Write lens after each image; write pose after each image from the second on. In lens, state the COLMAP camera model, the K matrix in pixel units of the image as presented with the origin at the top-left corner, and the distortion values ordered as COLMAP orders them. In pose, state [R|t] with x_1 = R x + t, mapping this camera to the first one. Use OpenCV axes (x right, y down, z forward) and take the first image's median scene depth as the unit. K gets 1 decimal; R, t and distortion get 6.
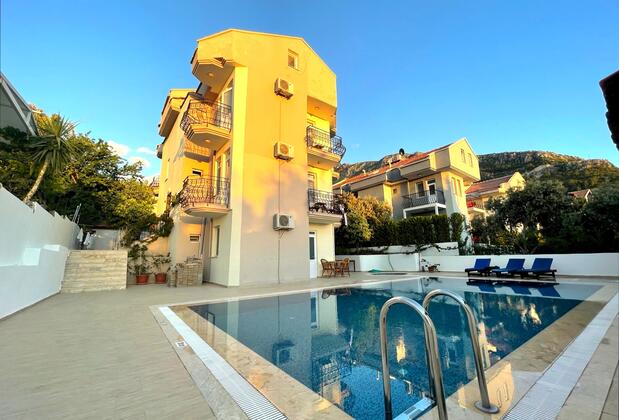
lens RADIAL K [[251.5, 0, 306.1], [0, 251.5, 209.1], [0, 0, 1]] dist [-0.000425, 0.000191]
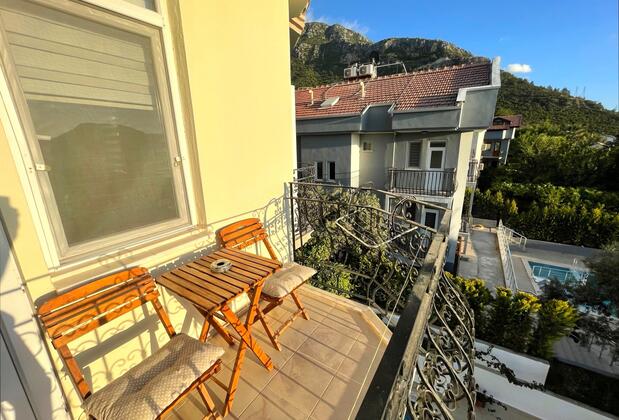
lens RADIAL K [[251.5, 0, 313.5], [0, 251.5, 207.9], [0, 0, 1]] dist [-0.000425, 0.000191]
pose [[0.935327, -0.095747, 0.340582, 0.033389], [-0.059661, 0.906207, 0.418603, -0.151858], [-0.348718, -0.411850, 0.841888, 0.440578]]
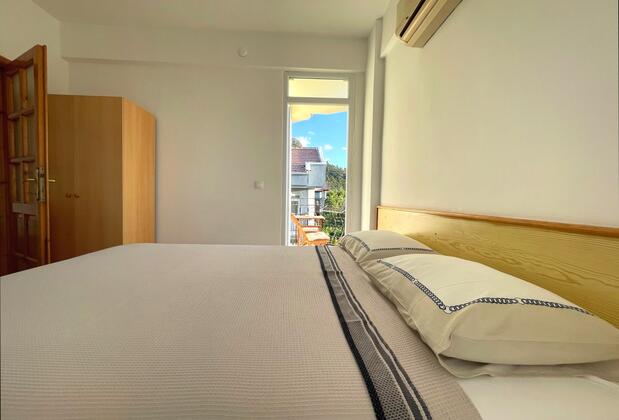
lens RADIAL K [[251.5, 0, 311.7], [0, 251.5, 207.1], [0, 0, 1]] dist [-0.000425, 0.000191]
pose [[0.555654, -0.001805, 0.831412, -0.101668], [-0.184570, 0.974778, 0.125469, -0.143250], [-0.810668, -0.223171, 0.541306, 0.398466]]
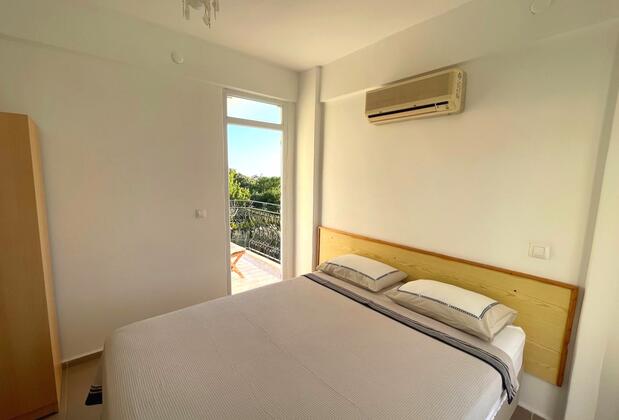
lens RADIAL K [[267.7, 0, 311.3], [0, 267.7, 209.7], [0, 0, 1]] dist [-0.001278, -0.000654]
pose [[-0.065196, -0.117236, 0.990962, -0.128815], [-0.208430, 0.972770, 0.101371, -0.155130], [-0.975862, -0.199937, -0.087856, 0.443054]]
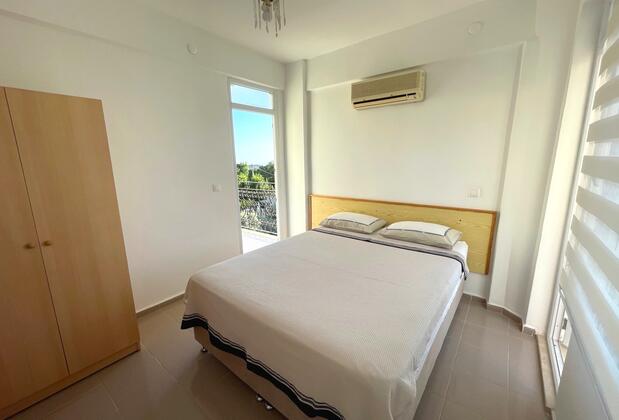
lens RADIAL K [[251.5, 0, 311.2], [0, 251.5, 209.1], [0, 0, 1]] dist [-0.000425, 0.000191]
pose [[-0.267996, -0.170229, 0.948262, -0.143464], [-0.163724, 0.977997, 0.129295, -0.146829], [-0.949407, -0.120602, -0.289969, 0.465755]]
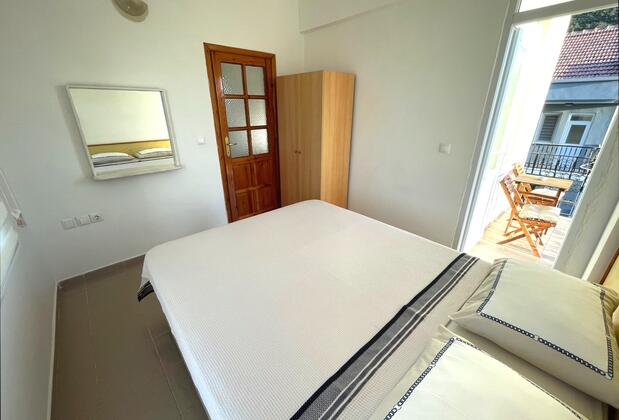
lens RADIAL K [[253.0, 0, 310.8], [0, 253.0, 209.6], [0, 0, 1]] dist [-0.002973, 0.000219]
pose [[0.995611, -0.020071, 0.091414, -0.082471], [-0.032532, 0.841615, 0.539098, -0.163031], [-0.087756, -0.539706, 0.837268, 0.393048]]
